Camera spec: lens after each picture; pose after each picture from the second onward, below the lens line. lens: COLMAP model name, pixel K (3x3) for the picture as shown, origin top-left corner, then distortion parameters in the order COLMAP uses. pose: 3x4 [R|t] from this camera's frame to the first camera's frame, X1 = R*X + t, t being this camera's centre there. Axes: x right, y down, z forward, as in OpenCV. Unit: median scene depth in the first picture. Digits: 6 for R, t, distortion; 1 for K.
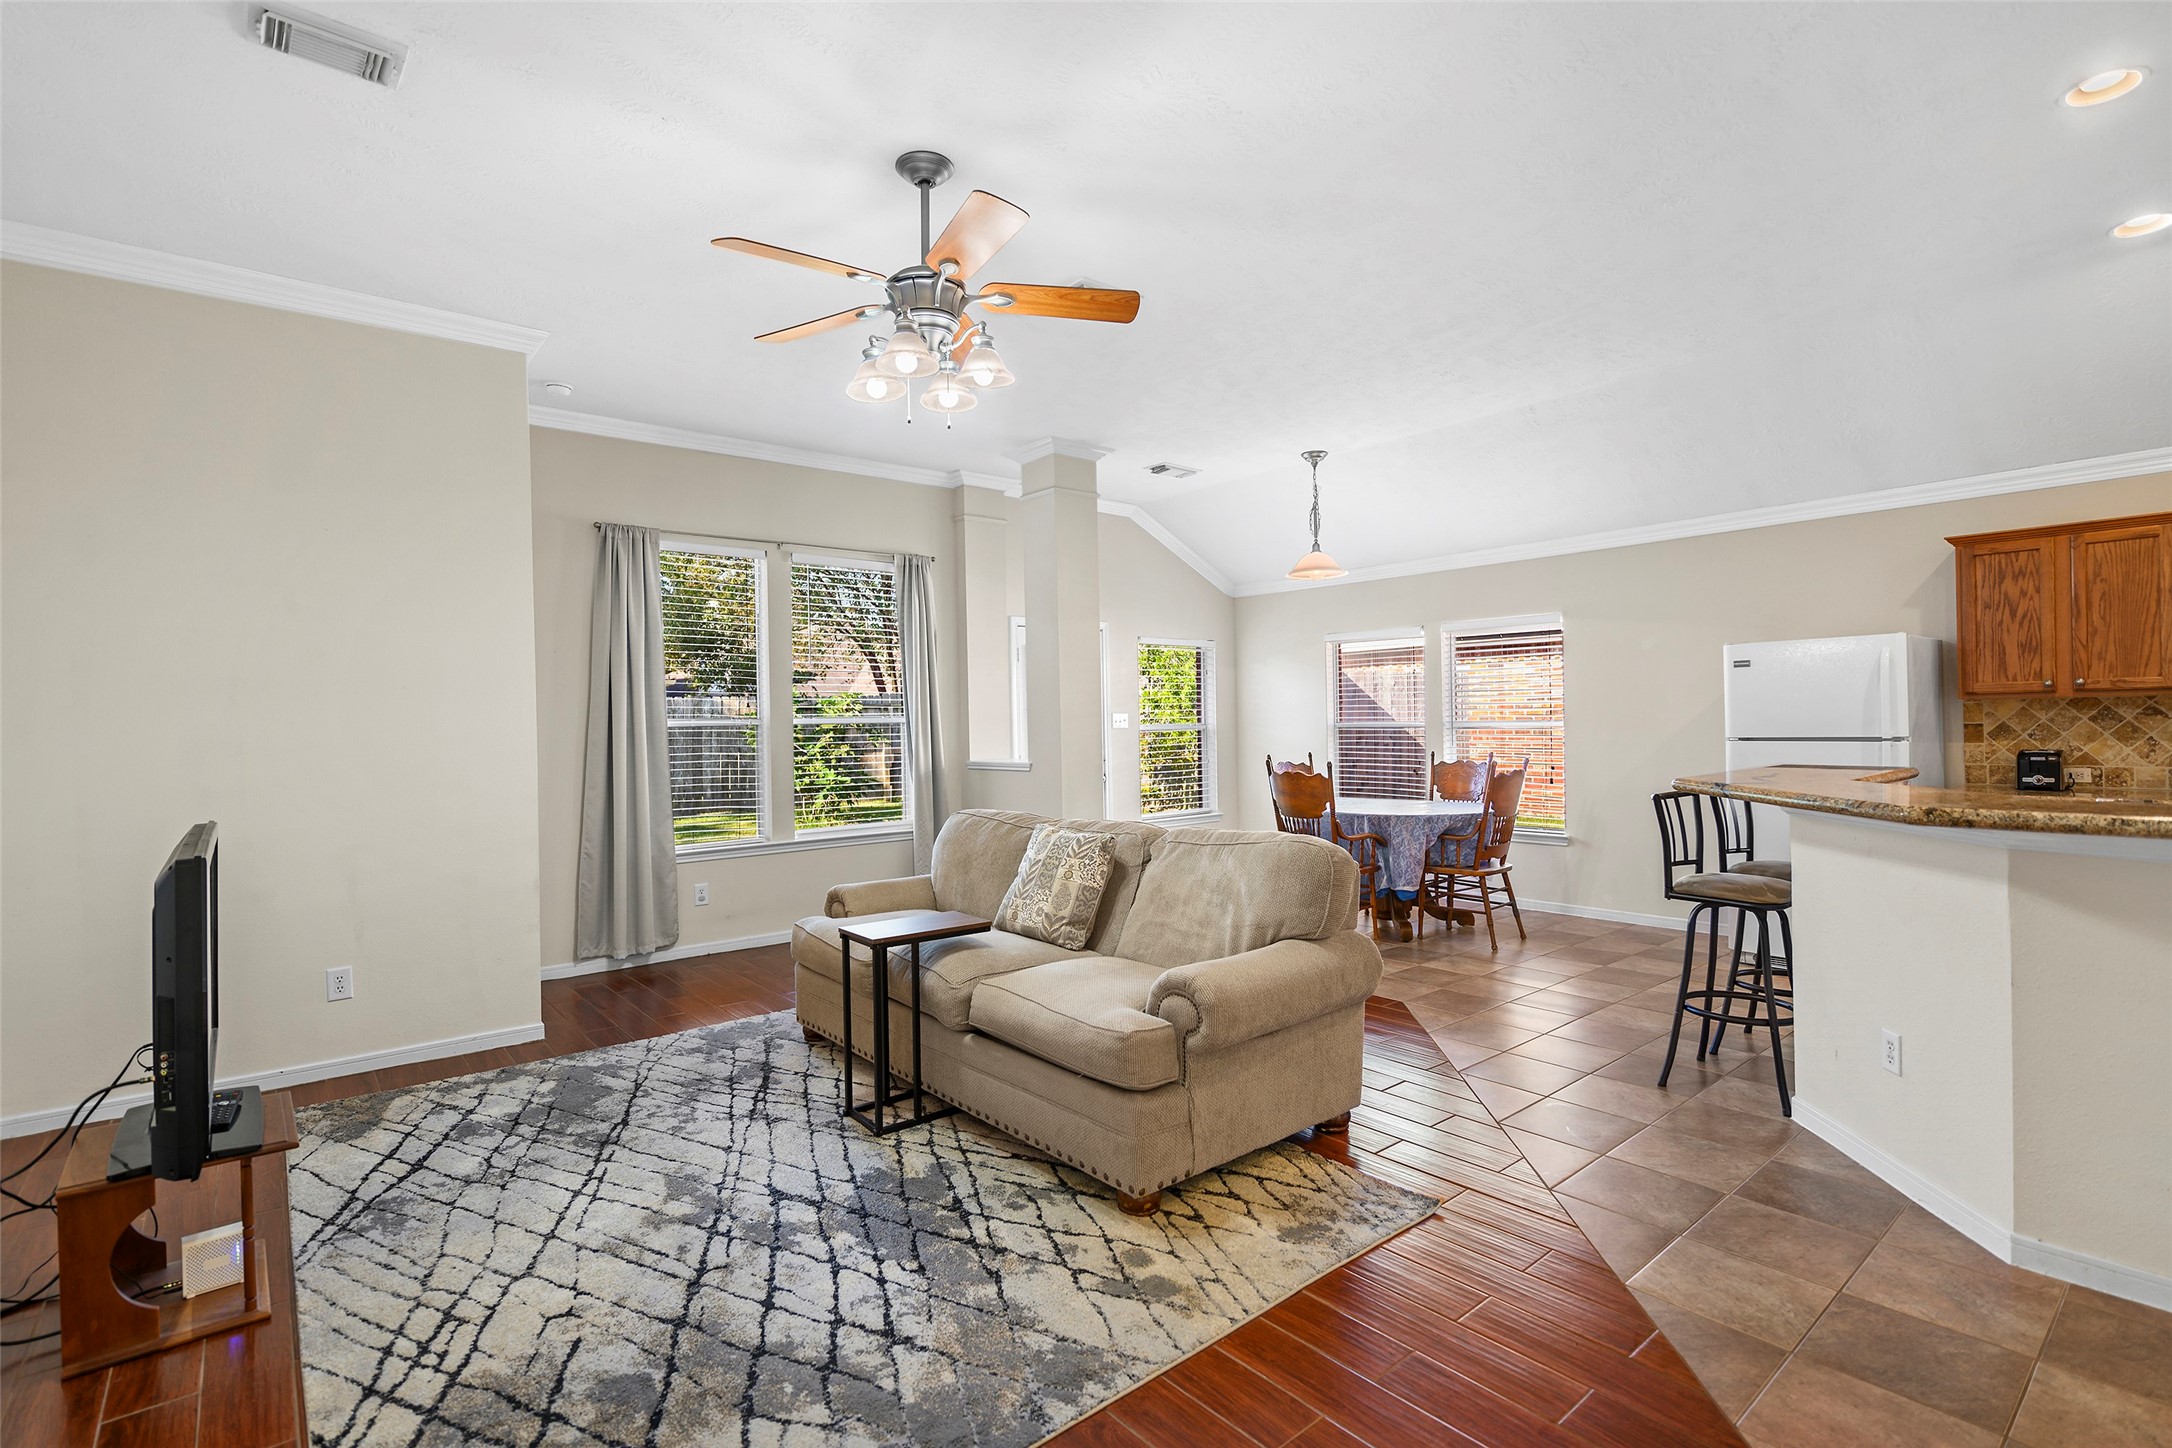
lens RADIAL K [[1026.9, 0, 1077.3], [0, 1026.9, 725.5], [0, 0, 1]] dist [-0.005538, 0.001367]
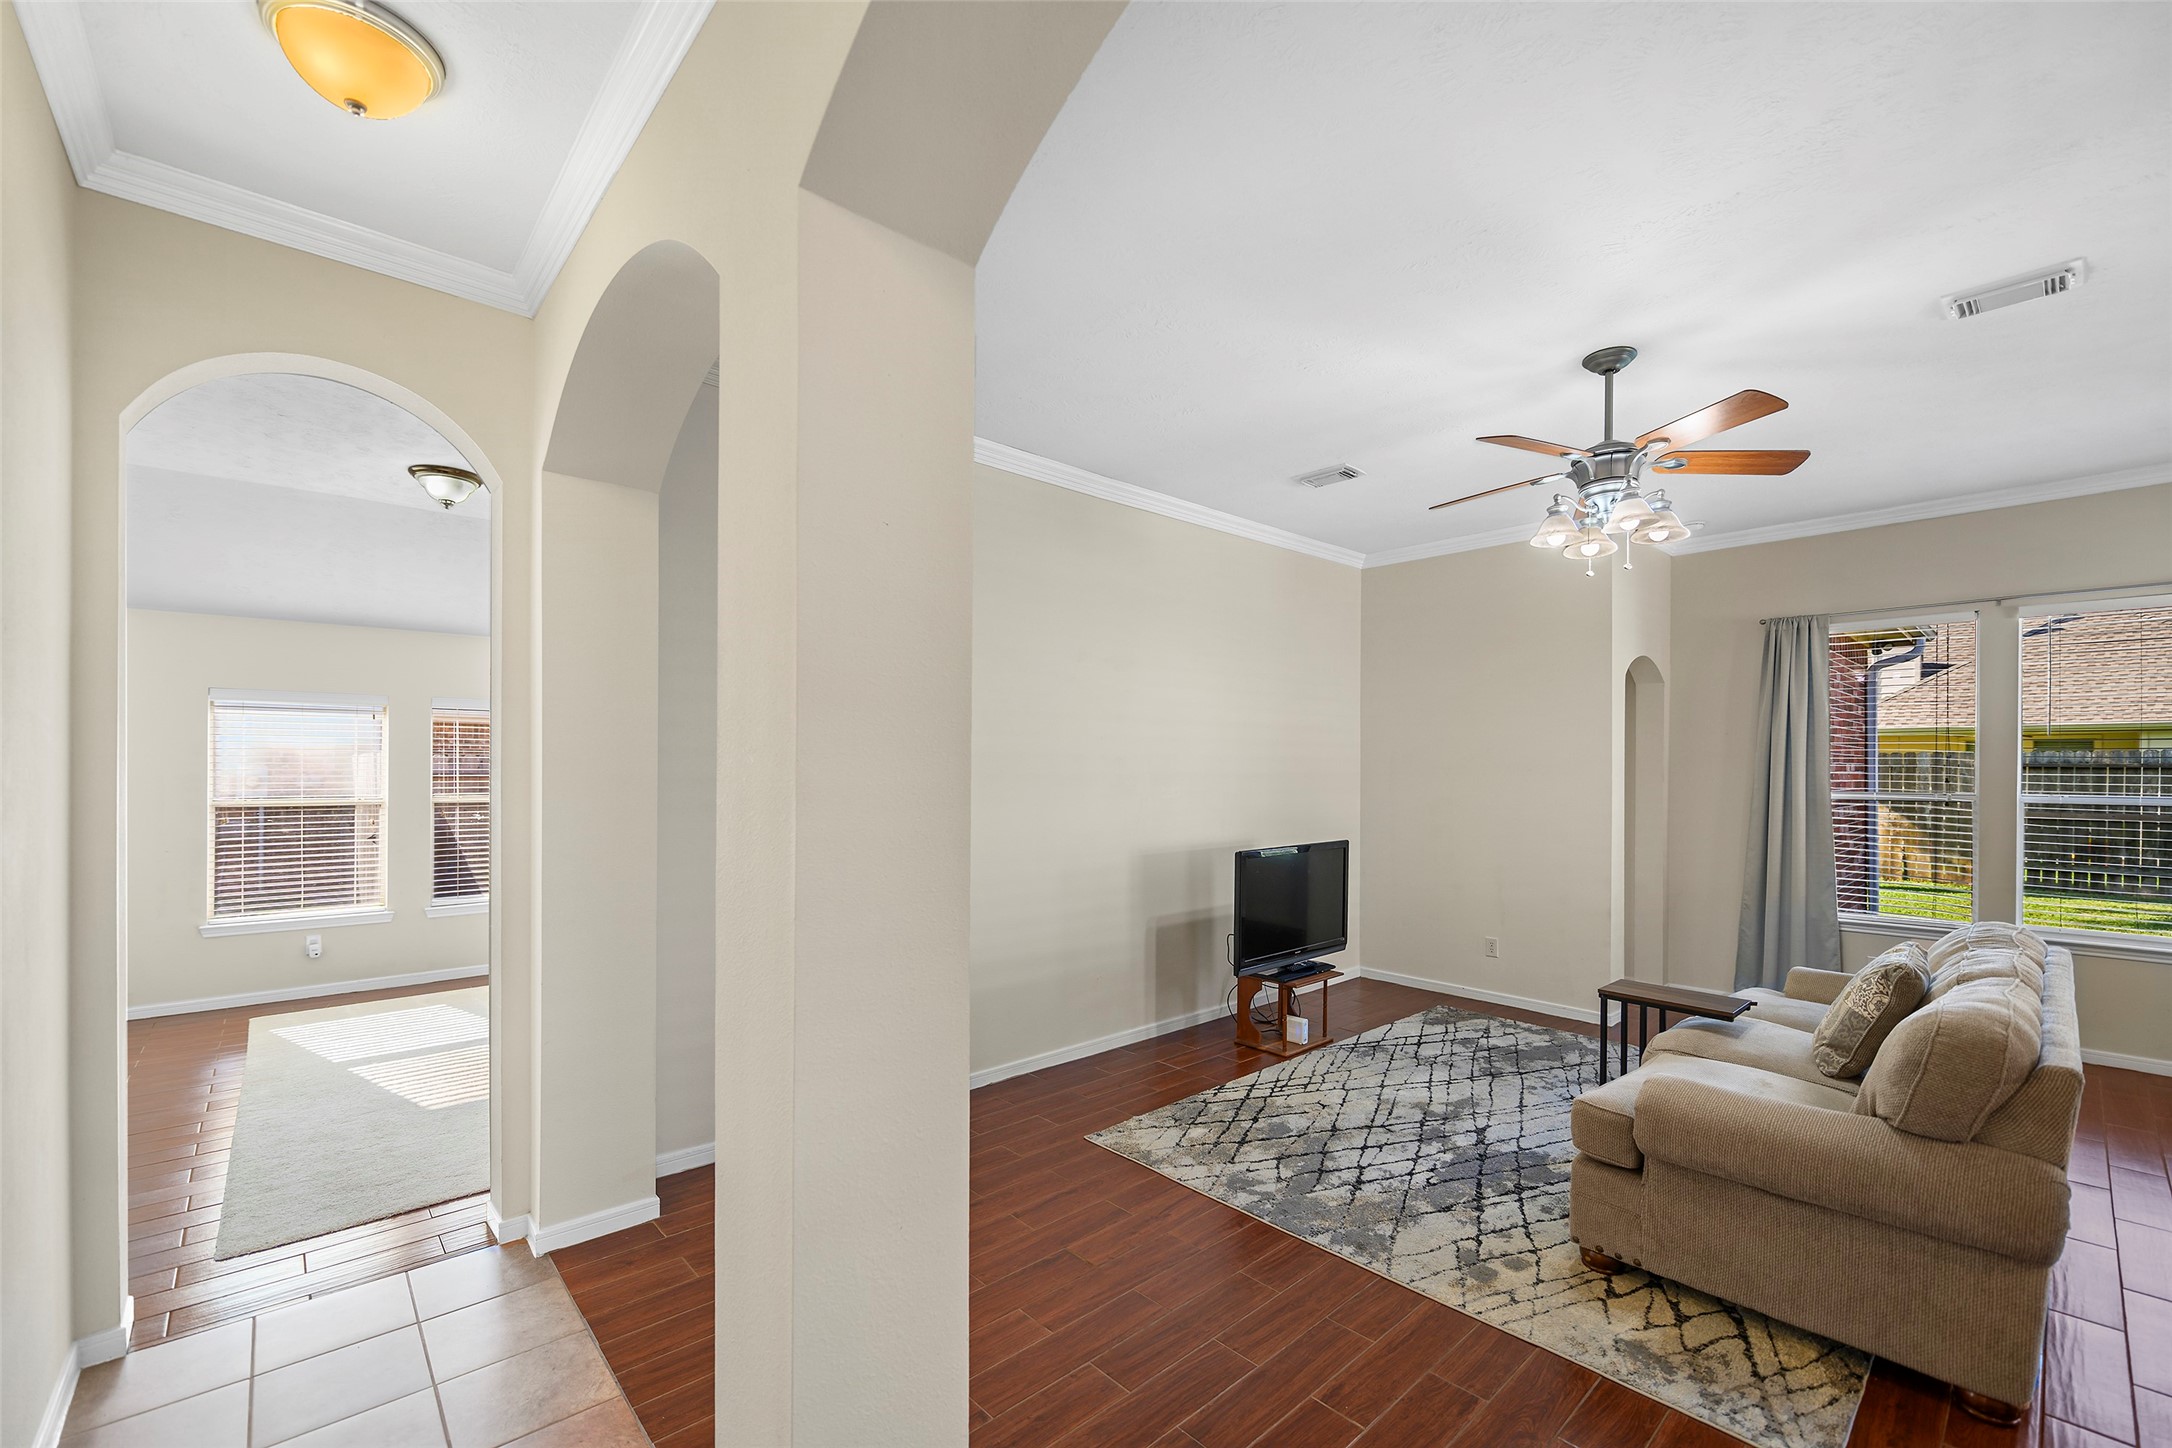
lens RADIAL K [[868.8, 0, 1069.5], [0, 868.8, 773.1], [0, 0, 1]] dist [-0.008138, 0.000778]
pose [[0.031797, 0.020410, -0.999286, 0.566921], [-0.005963, 0.999778, 0.020230, -0.048419], [0.999477, 0.005316, 0.031912, 0.223433]]
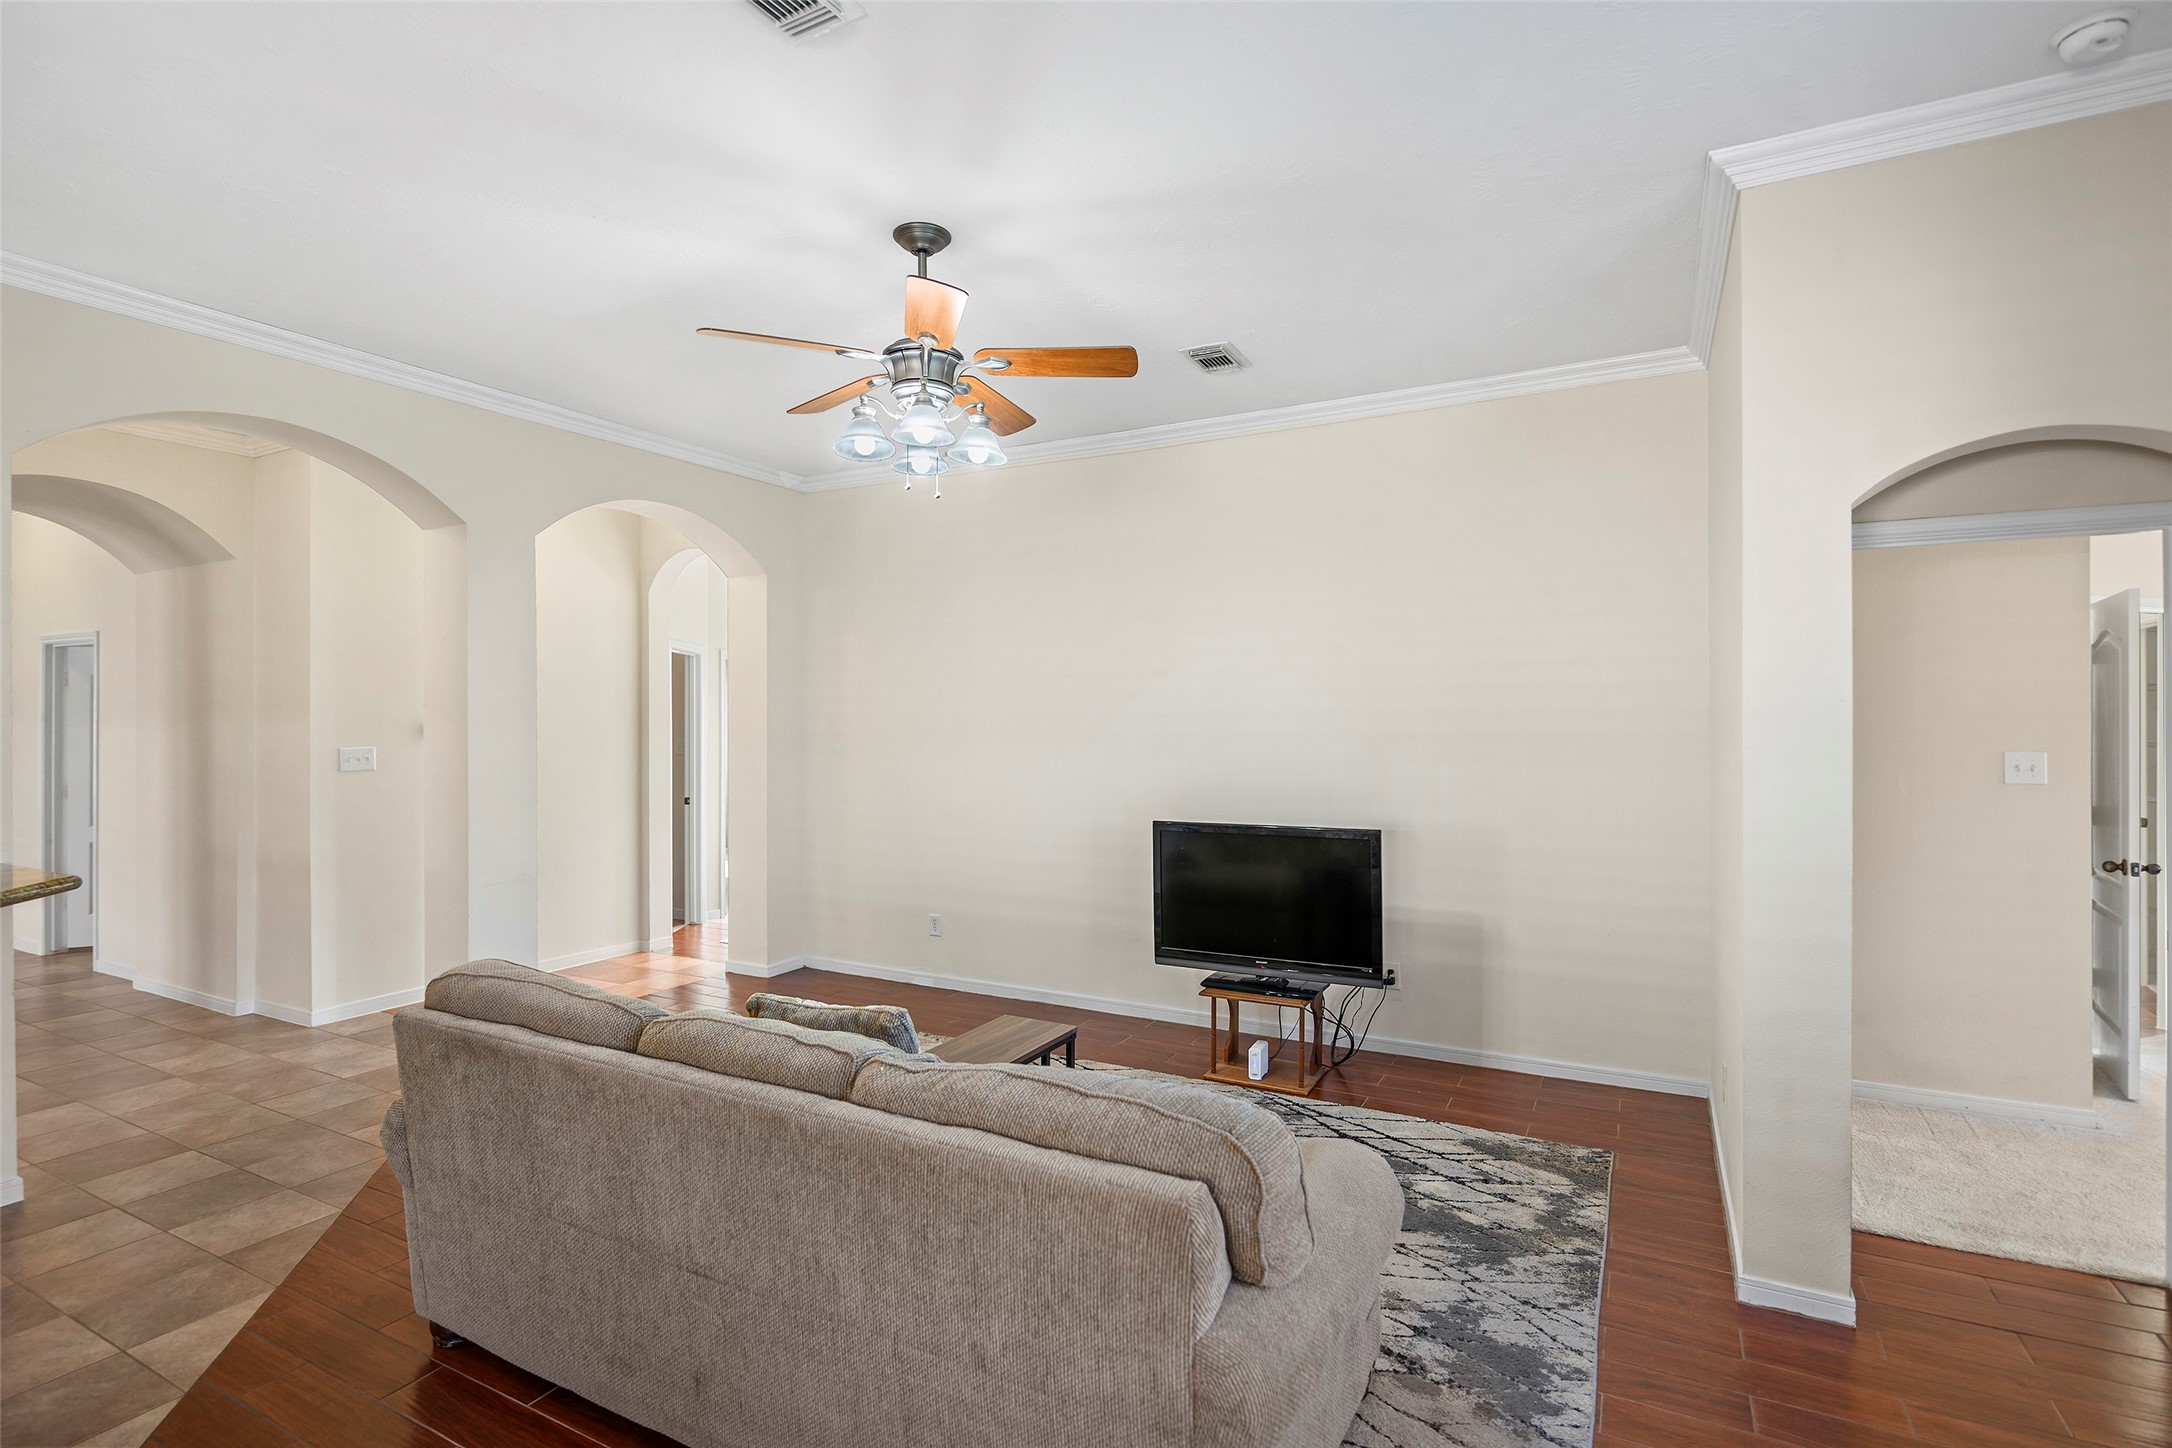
lens RADIAL K [[1026.9, 0, 1068.8], [0, 1026.9, 730.9], [0, 0, 1]] dist [-0.005538, 0.001367]
pose [[-0.923759, 0.024506, -0.382189, 0.073354], [0.017881, 0.999622, 0.020877, -0.052412], [0.382556, 0.012452, -0.923848, 1.322357]]
